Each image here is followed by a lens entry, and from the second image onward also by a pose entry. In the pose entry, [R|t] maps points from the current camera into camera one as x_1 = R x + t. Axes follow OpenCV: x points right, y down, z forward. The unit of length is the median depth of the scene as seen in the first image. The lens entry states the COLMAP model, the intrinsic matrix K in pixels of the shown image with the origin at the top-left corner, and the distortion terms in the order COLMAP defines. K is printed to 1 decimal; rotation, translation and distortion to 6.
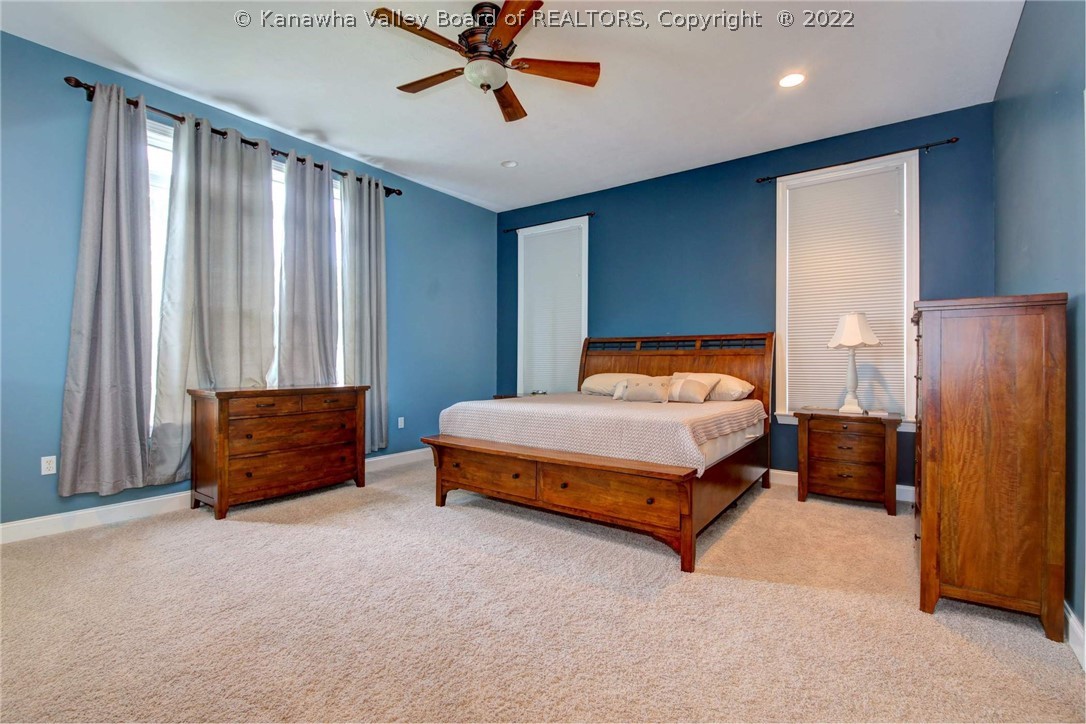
lens RADIAL K [[494.7, 0, 547.9], [0, 494.7, 364.9], [0, 0, 1]] dist [0.003840, -0.000830]
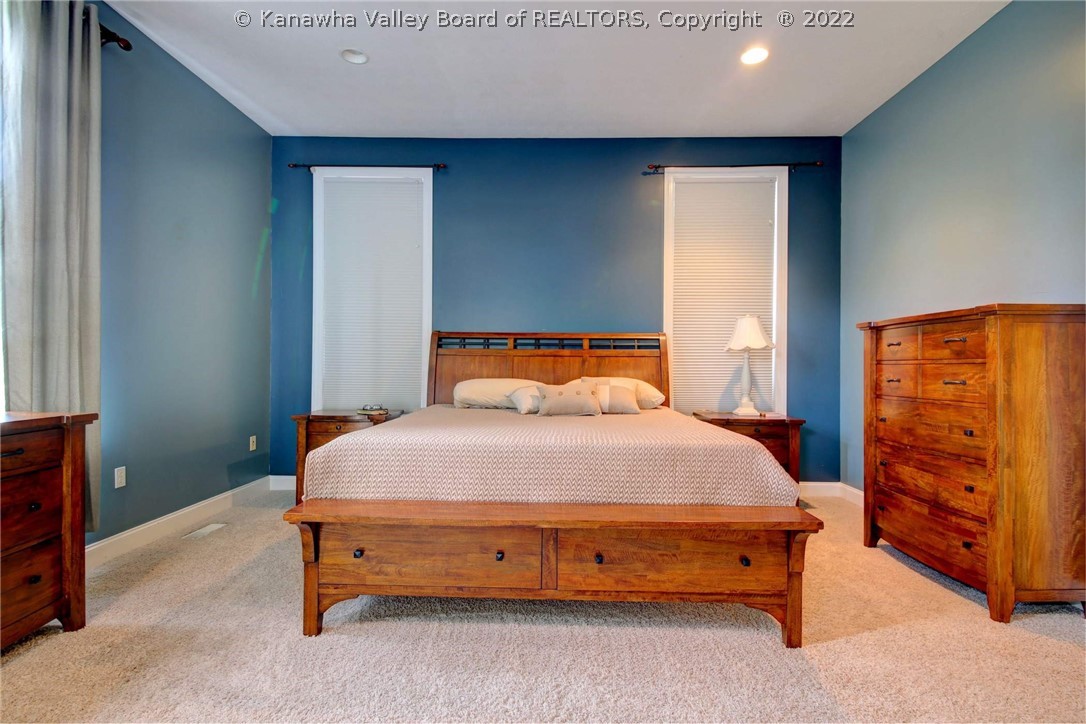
lens RADIAL K [[512.9, 0, 548.6], [0, 512.9, 364.1], [0, 0, 1]] dist [0.014273, -0.016185]
pose [[0.824421, 0.001906, 0.565974, -0.315815], [-0.000483, 0.999996, -0.002664, -0.004620], [-0.565977, 0.001923, 0.824419, 0.388310]]
